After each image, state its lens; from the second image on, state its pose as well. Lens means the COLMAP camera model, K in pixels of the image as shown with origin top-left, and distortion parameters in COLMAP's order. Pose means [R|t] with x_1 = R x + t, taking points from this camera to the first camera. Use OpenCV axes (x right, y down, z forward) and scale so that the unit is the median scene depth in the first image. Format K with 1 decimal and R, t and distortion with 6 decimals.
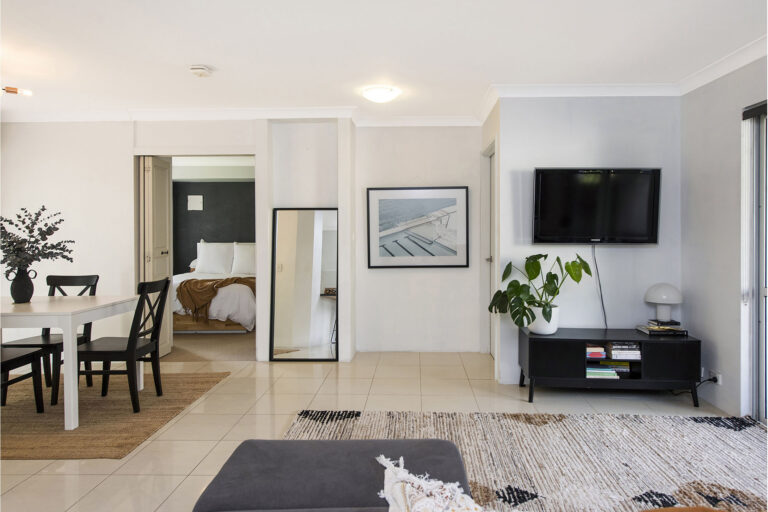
lens RADIAL K [[481.2, 0, 404.7], [0, 481.2, 255.1], [0, 0, 1]] dist [0.007617, -0.001816]
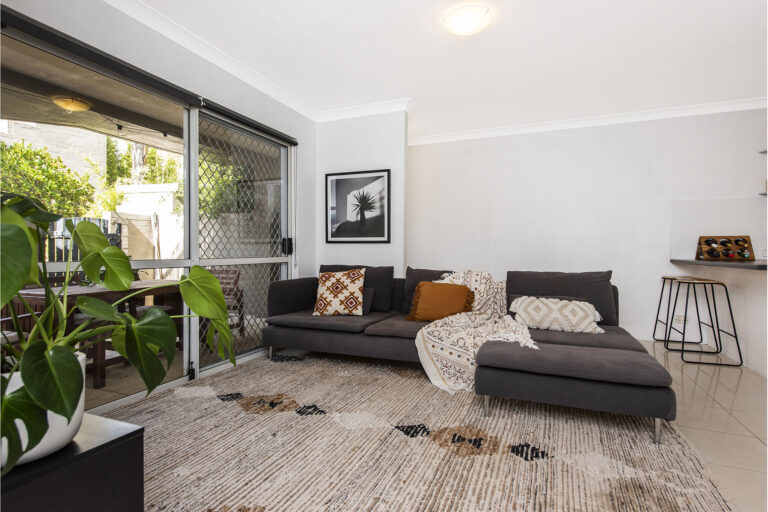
lens RADIAL K [[403.9, 0, 384.2], [0, 403.9, 250.7], [0, 0, 1]] dist [0.005261, 0.000143]
pose [[-0.936872, 0.003449, 0.349656, -0.021217], [0.020431, 0.998783, 0.044890, 0.026040], [-0.349076, 0.049200, -0.935802, 1.179220]]
